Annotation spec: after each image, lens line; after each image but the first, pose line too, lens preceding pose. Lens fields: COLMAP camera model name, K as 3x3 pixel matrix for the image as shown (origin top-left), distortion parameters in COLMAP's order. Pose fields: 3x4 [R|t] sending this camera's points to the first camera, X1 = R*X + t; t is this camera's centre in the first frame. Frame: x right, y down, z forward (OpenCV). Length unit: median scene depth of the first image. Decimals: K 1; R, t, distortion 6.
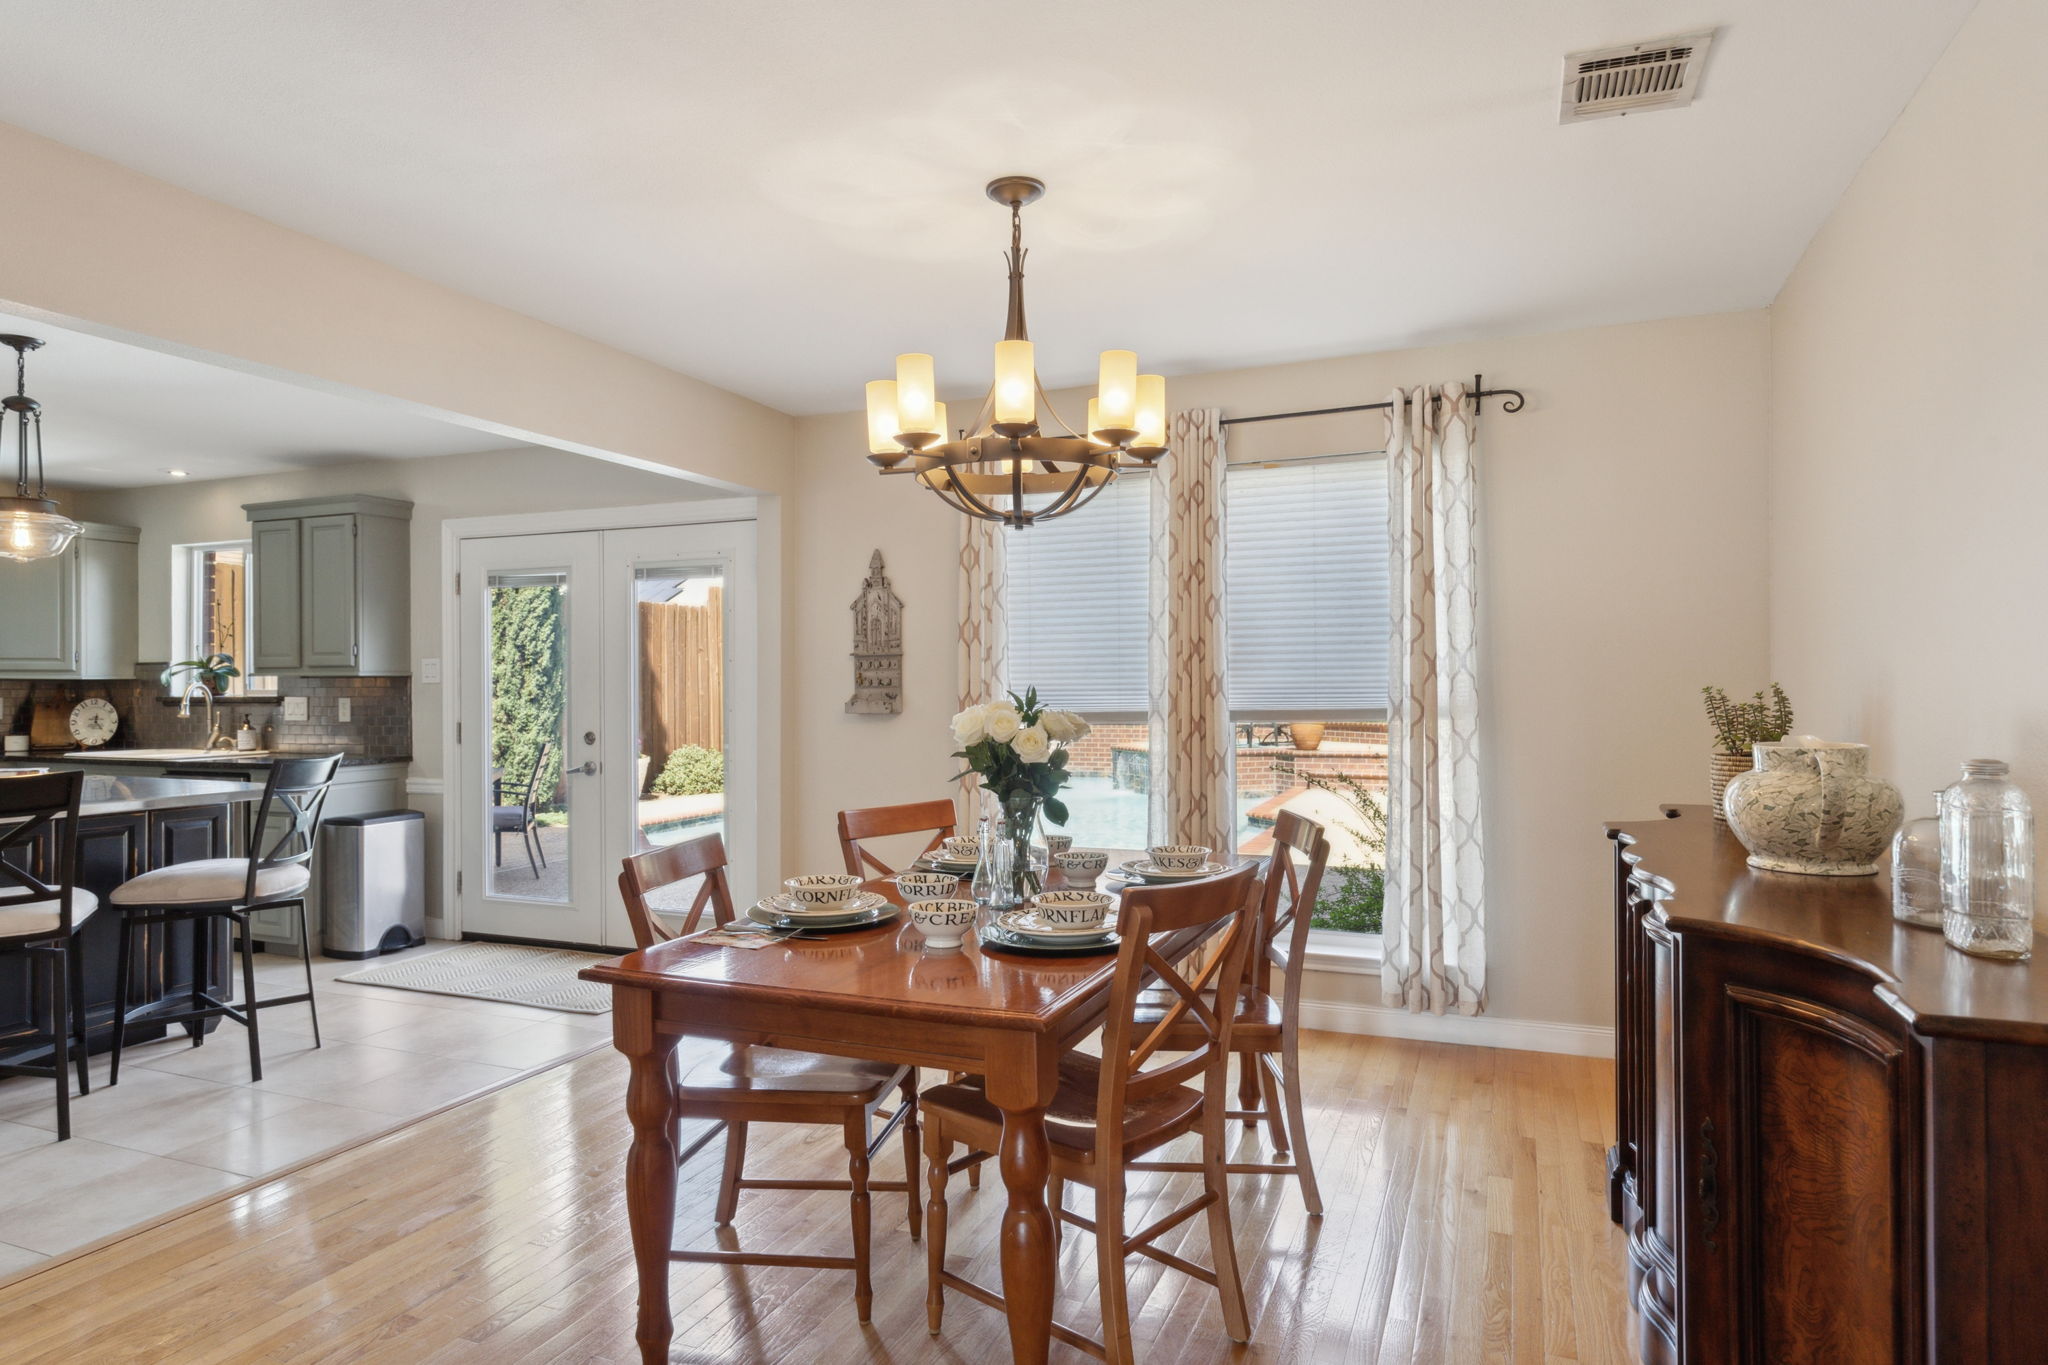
lens RADIAL K [[1173.6, 0, 1024.0], [0, 1173.6, 682.5], [0, 0, 1]] dist [0.000937, 0.000592]
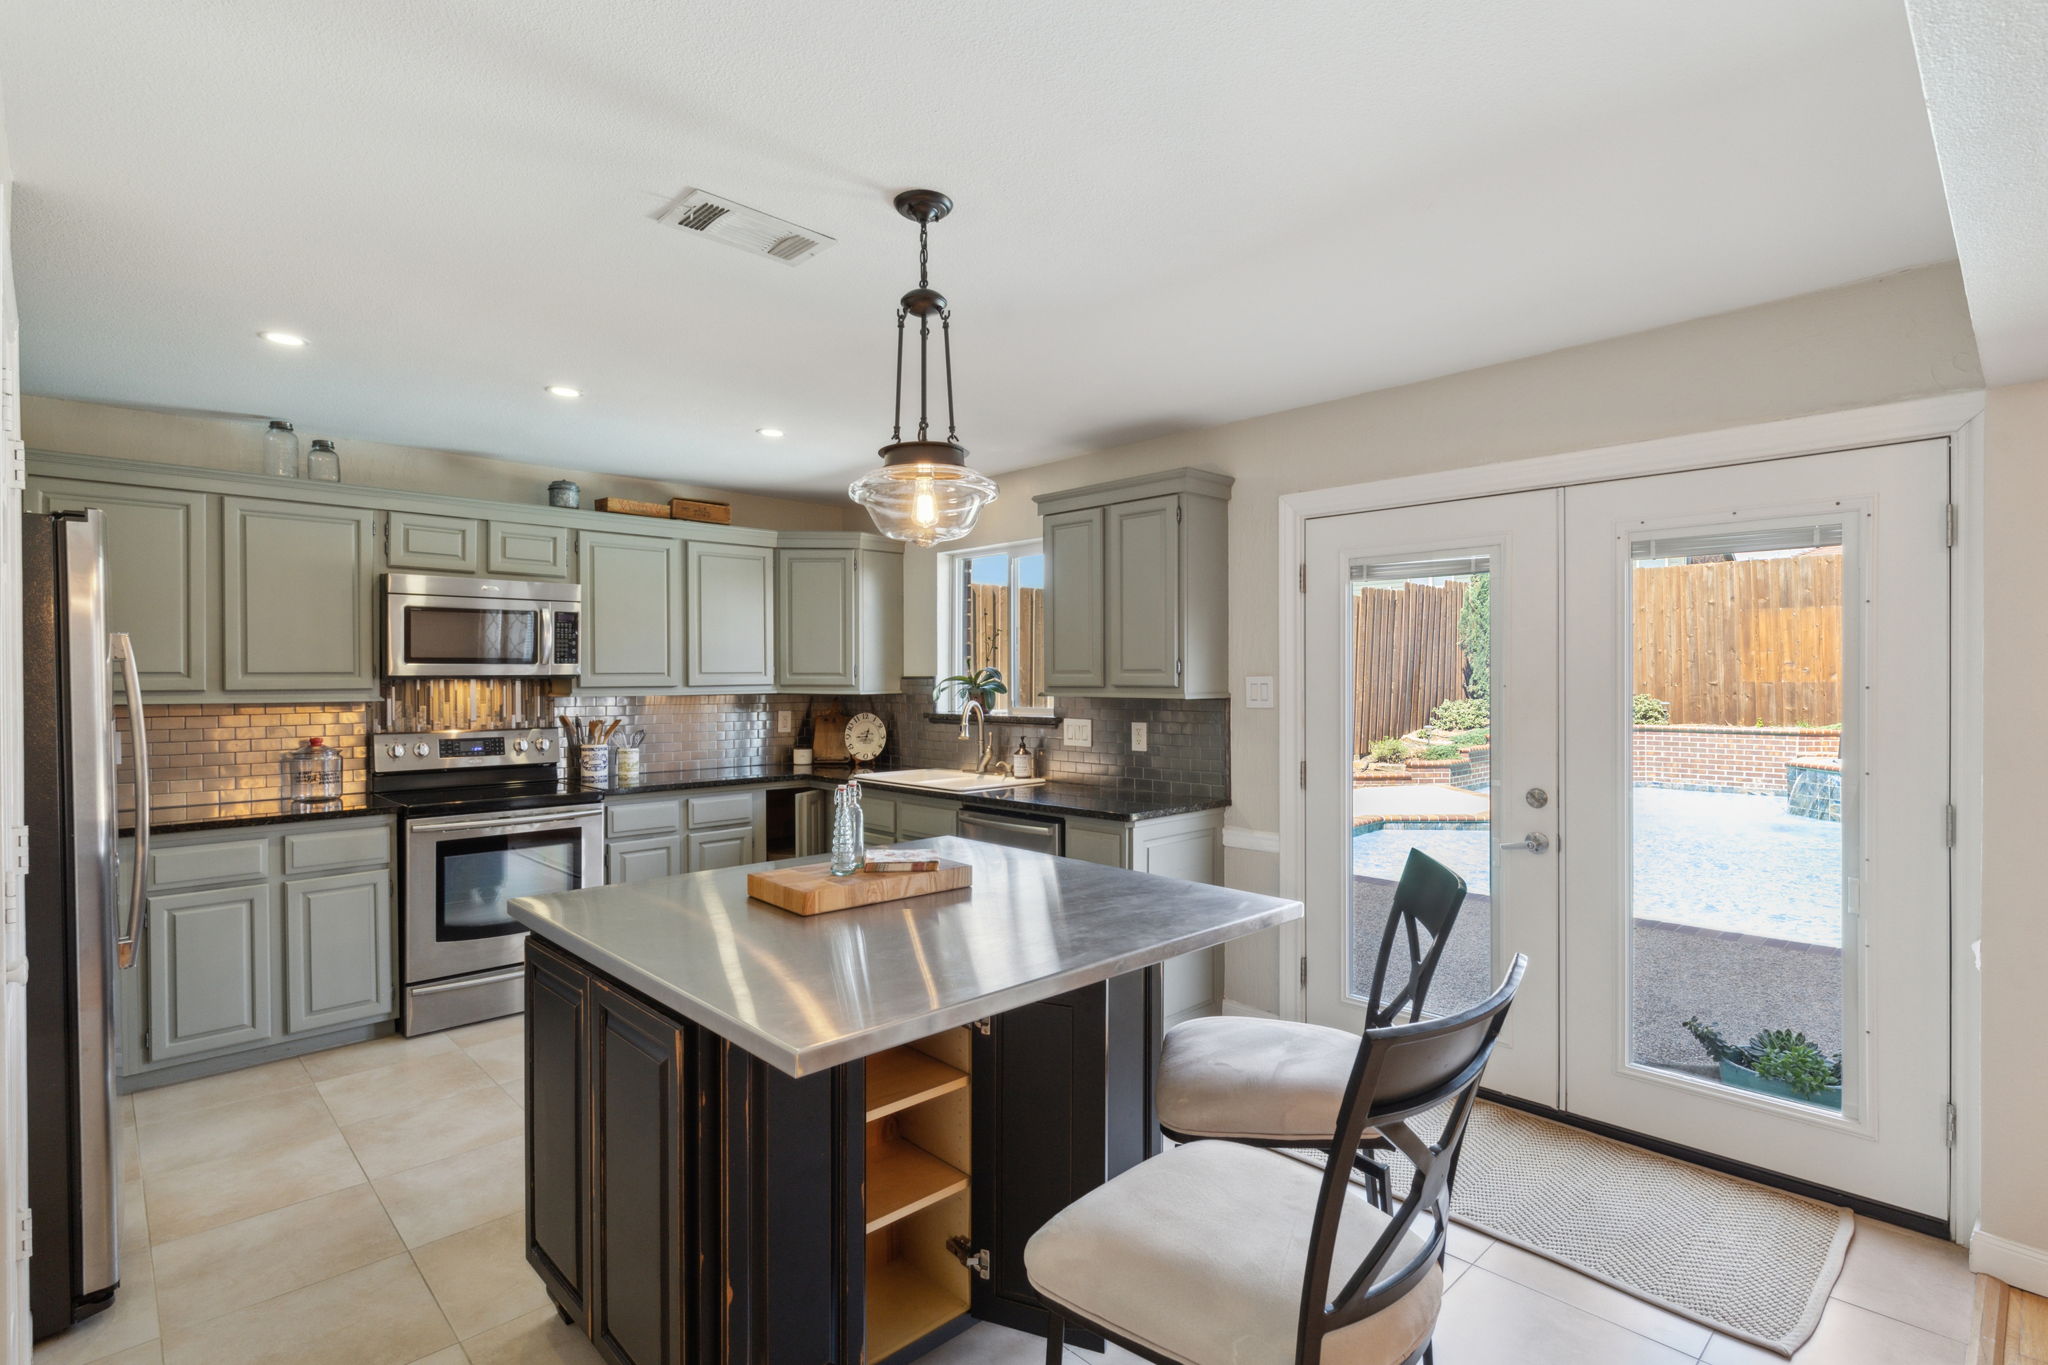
lens RADIAL K [[984.5, 0, 1020.0], [0, 984.5, 679.5], [0, 0, 1]] dist [0.002232, -0.000607]
pose [[0.912850, 0.003027, -0.408284, -0.356374], [-0.000825, 0.999984, 0.005569, -0.020460], [0.408294, -0.004747, 0.912838, 0.315888]]
